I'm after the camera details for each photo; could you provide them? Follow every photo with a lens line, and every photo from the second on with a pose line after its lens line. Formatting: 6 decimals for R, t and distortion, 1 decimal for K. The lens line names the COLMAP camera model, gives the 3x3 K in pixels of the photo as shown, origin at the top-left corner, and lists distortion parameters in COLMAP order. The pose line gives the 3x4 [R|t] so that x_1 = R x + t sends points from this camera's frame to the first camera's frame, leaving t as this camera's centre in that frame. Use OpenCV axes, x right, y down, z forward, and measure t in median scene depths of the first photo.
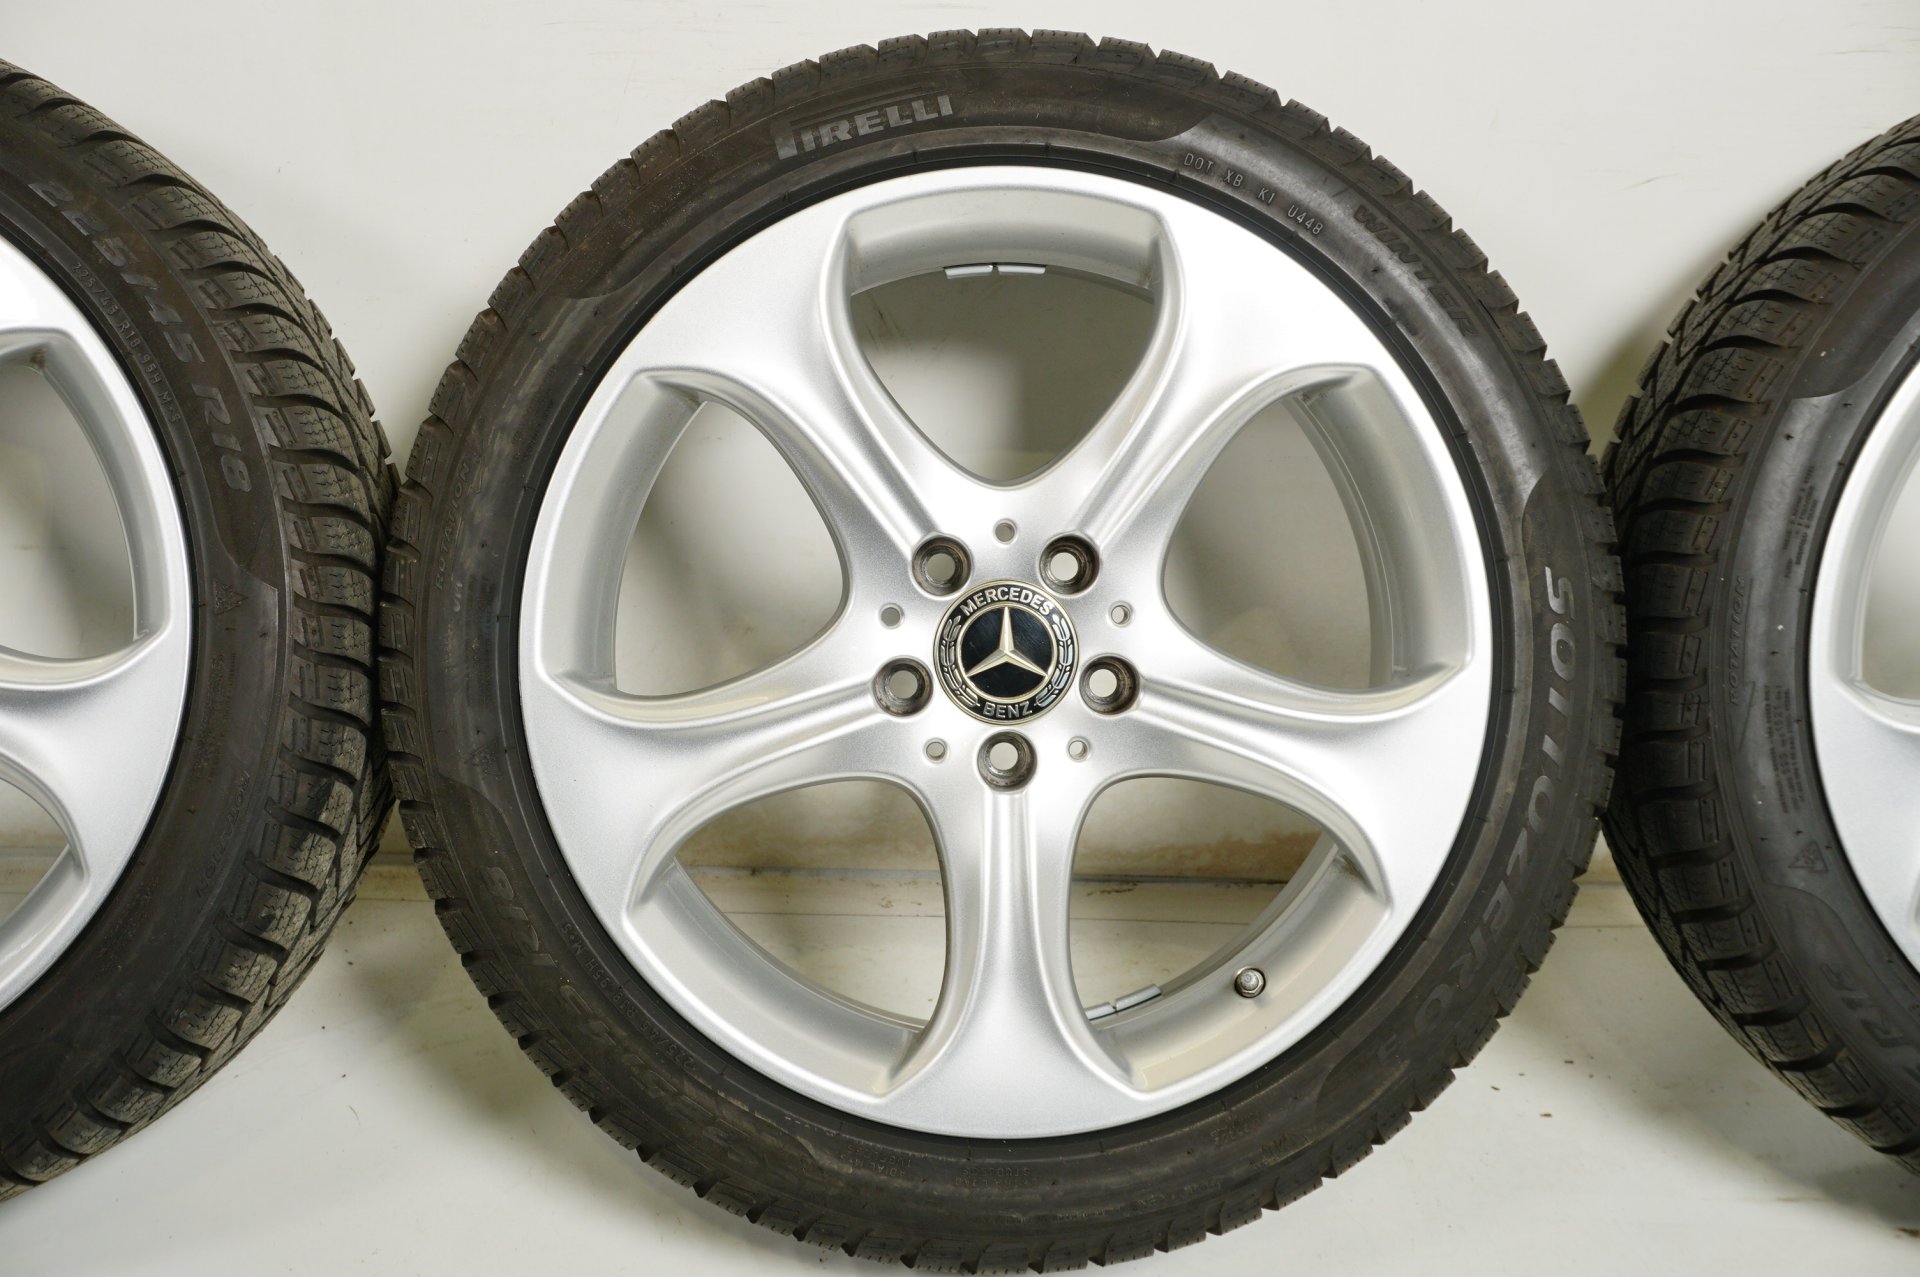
lens RADIAL K [[2404.7, 0, 968.7], [0, 2404.7, 642.0], [0, 0, 1]] dist [-0.015845, 0.000000]
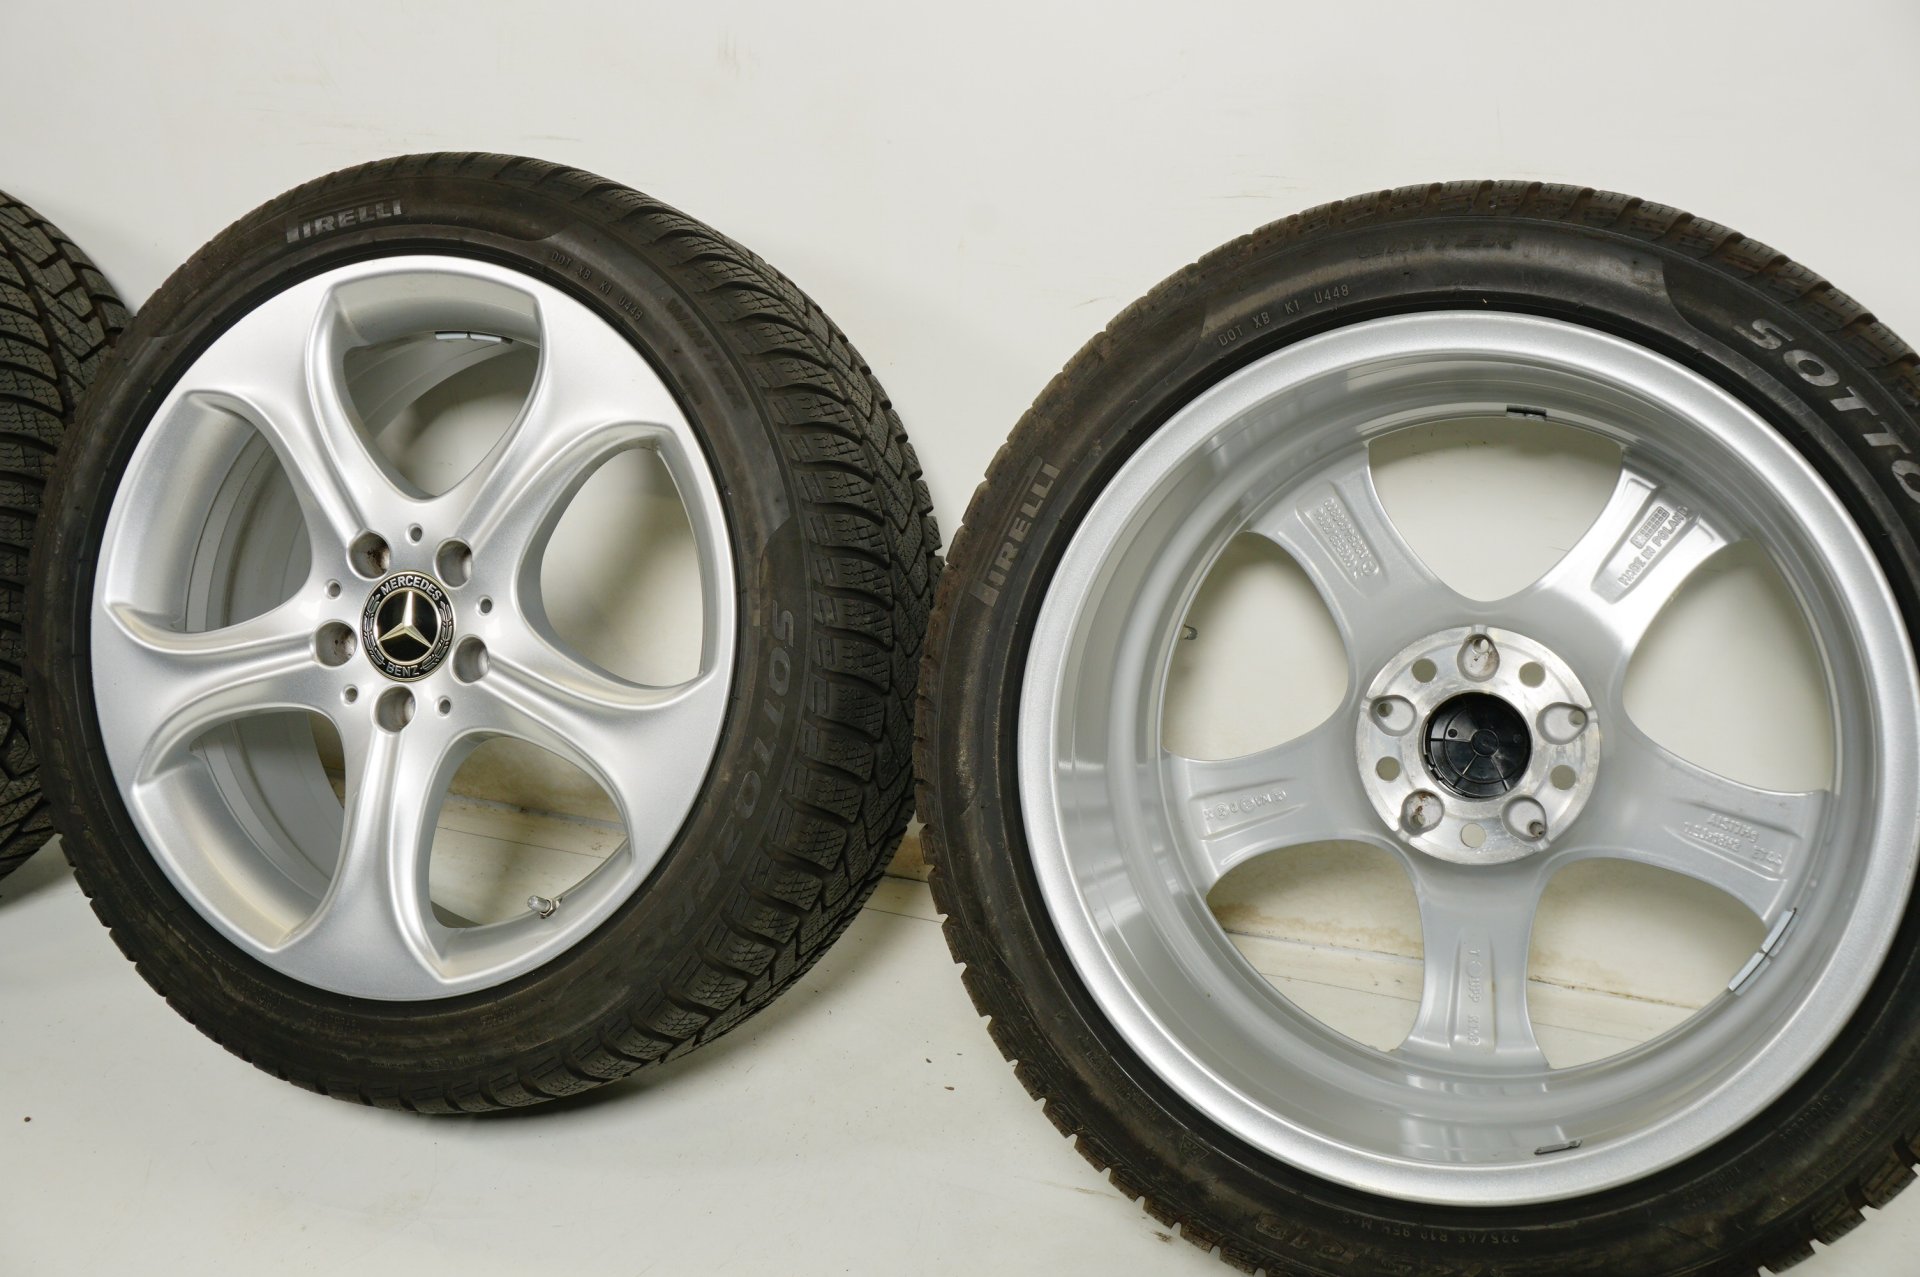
lens RADIAL K [[2130.2, 0, 960.7], [0, 2130.2, 631.3], [0, 0, 1]] dist [-0.023439, 0.000000]
pose [[0.935580, 0.104996, -0.337143, 0.691589], [-0.117839, 0.992873, -0.017798, -0.007801], [0.332871, 0.056380, 0.941285, 0.016568]]
